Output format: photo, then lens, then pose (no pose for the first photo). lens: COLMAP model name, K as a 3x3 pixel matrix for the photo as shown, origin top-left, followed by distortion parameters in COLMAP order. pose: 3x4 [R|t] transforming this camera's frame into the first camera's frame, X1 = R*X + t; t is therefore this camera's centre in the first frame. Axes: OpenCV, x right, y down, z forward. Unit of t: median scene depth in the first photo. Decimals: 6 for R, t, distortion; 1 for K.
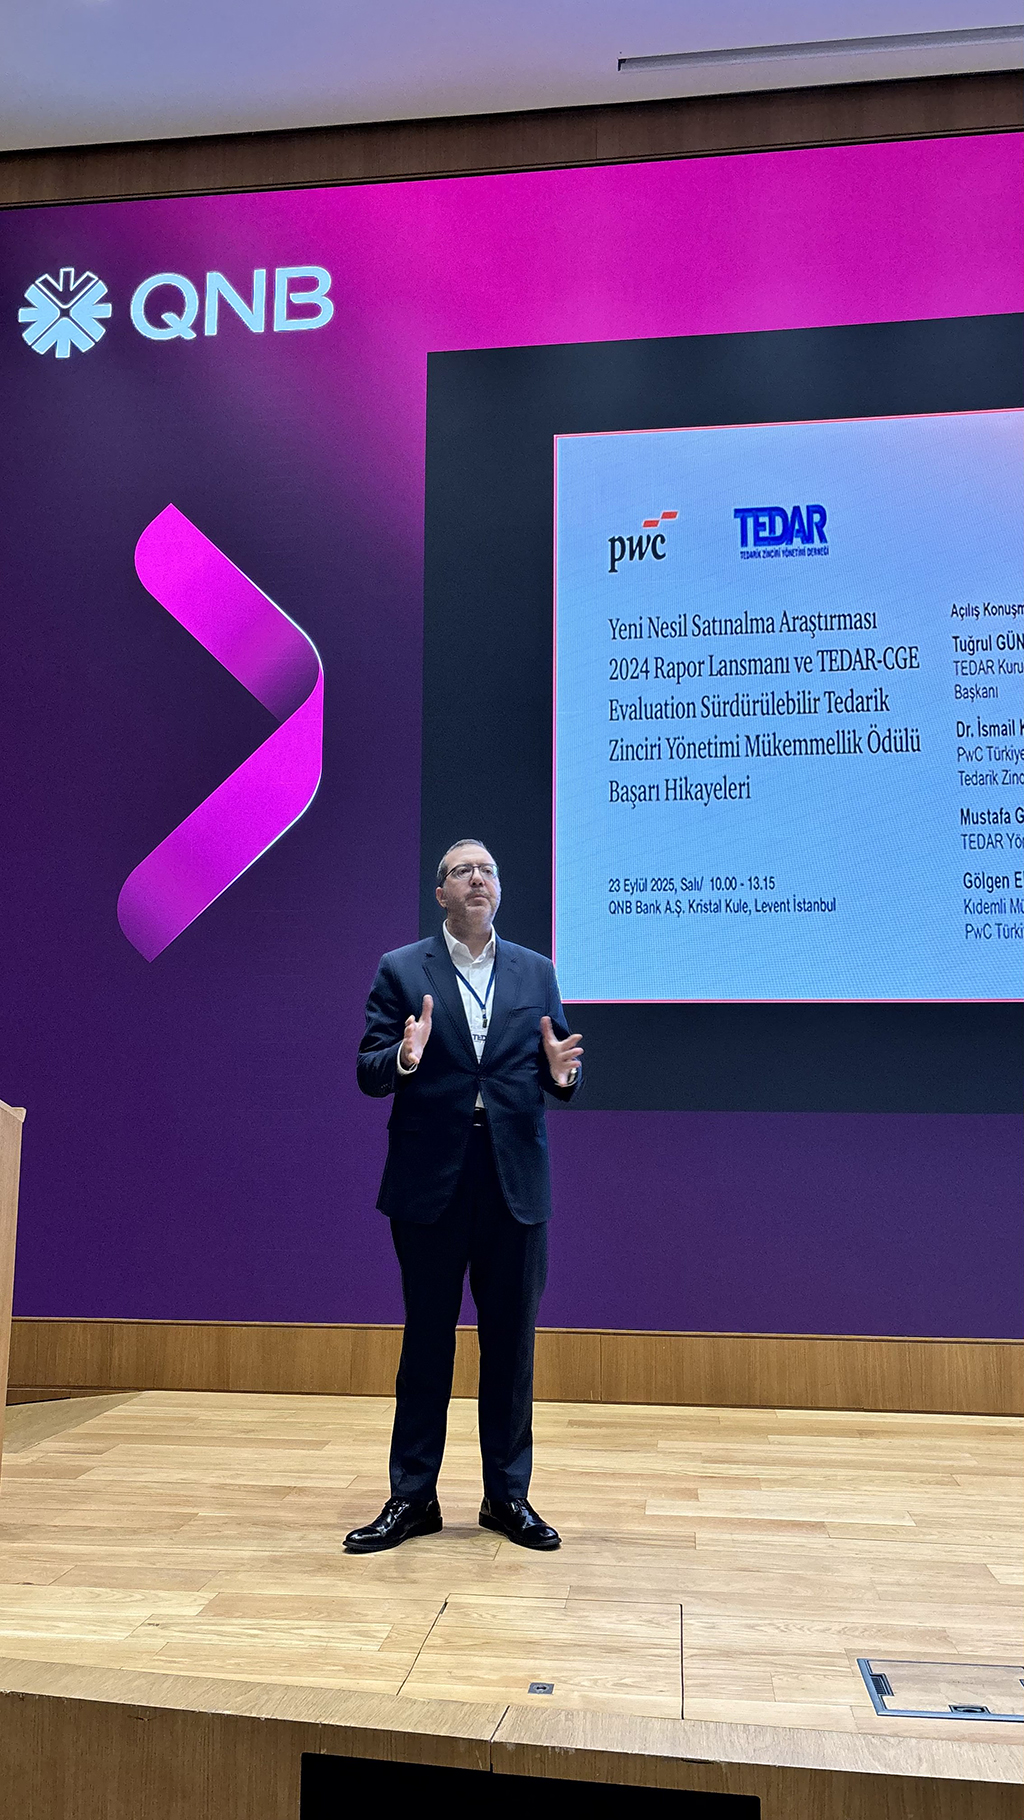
lens RADIAL K [[1377.8, 0, 516.9], [0, 1377.8, 922.9], [0, 0, 1]] dist [0.056437, -0.053354]
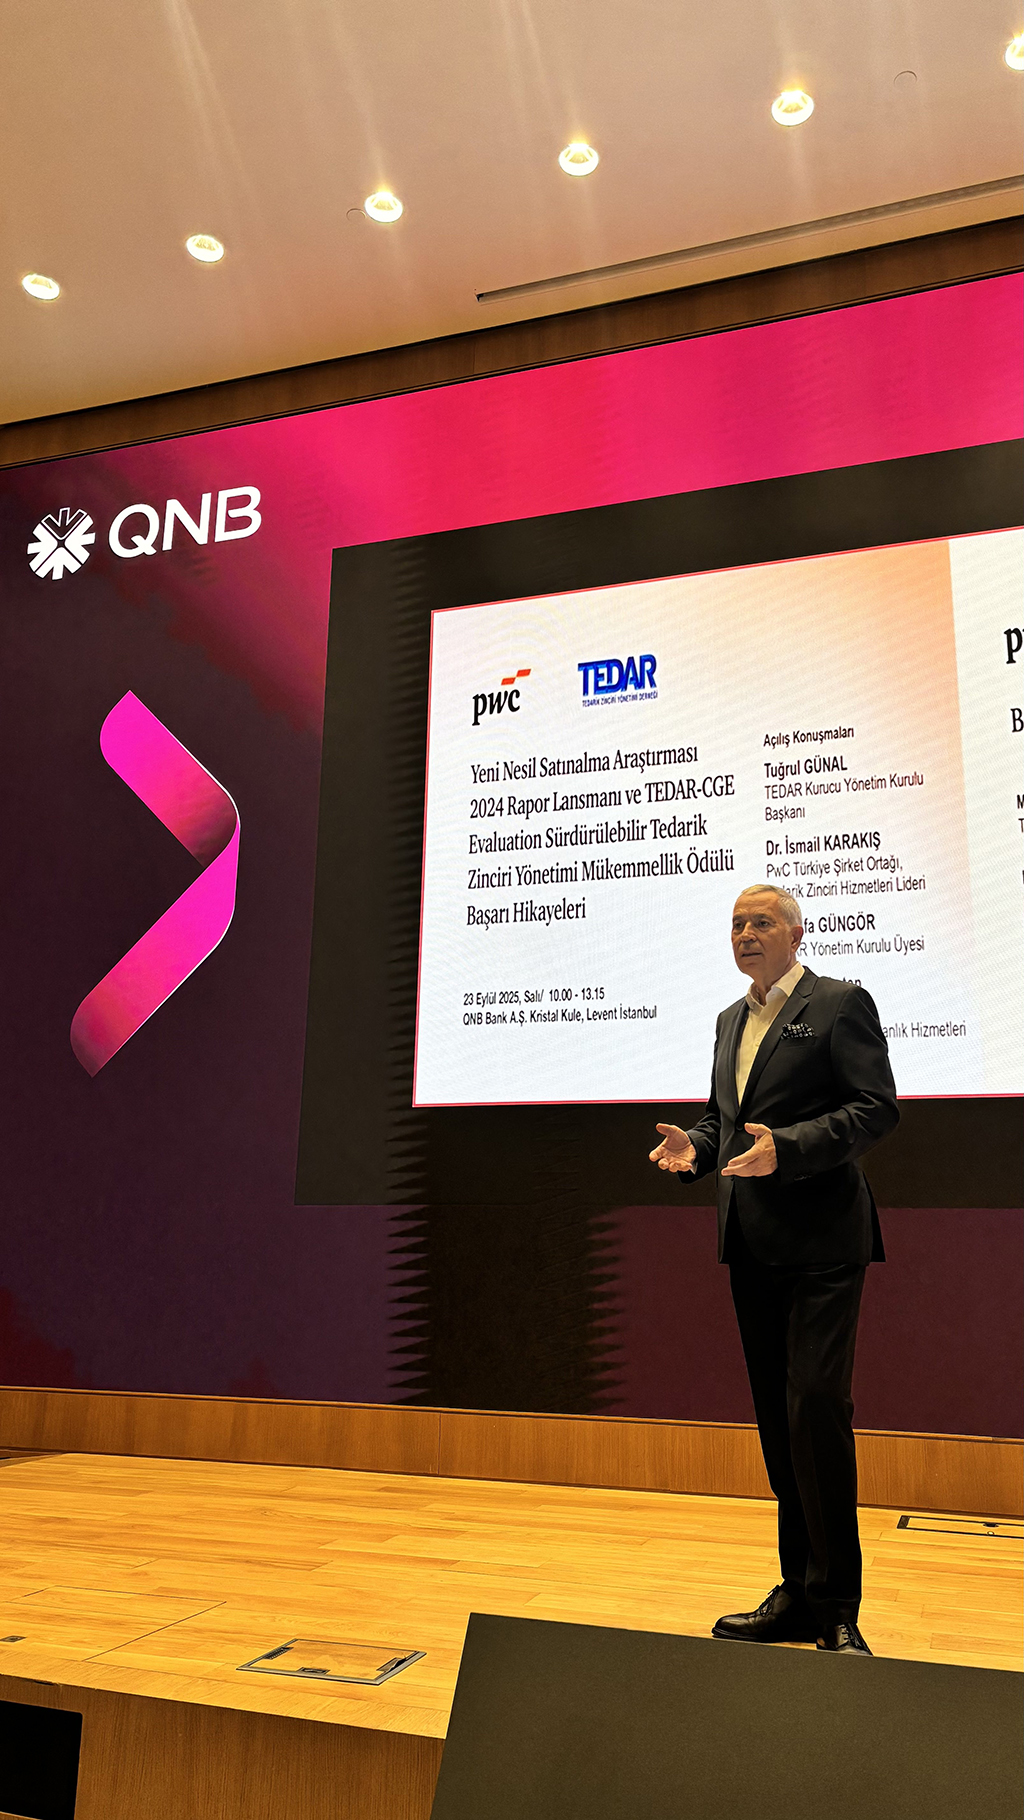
lens RADIAL K [[1377.8, 0, 520.3], [0, 1377.8, 918.1], [0, 0, 1]] dist [0.056437, -0.053354]
pose [[0.980049, -0.036018, -0.195465, 0.331068], [0.017392, 0.995212, -0.096184, 0.015093], [0.197994, 0.090866, 0.975983, -0.087484]]
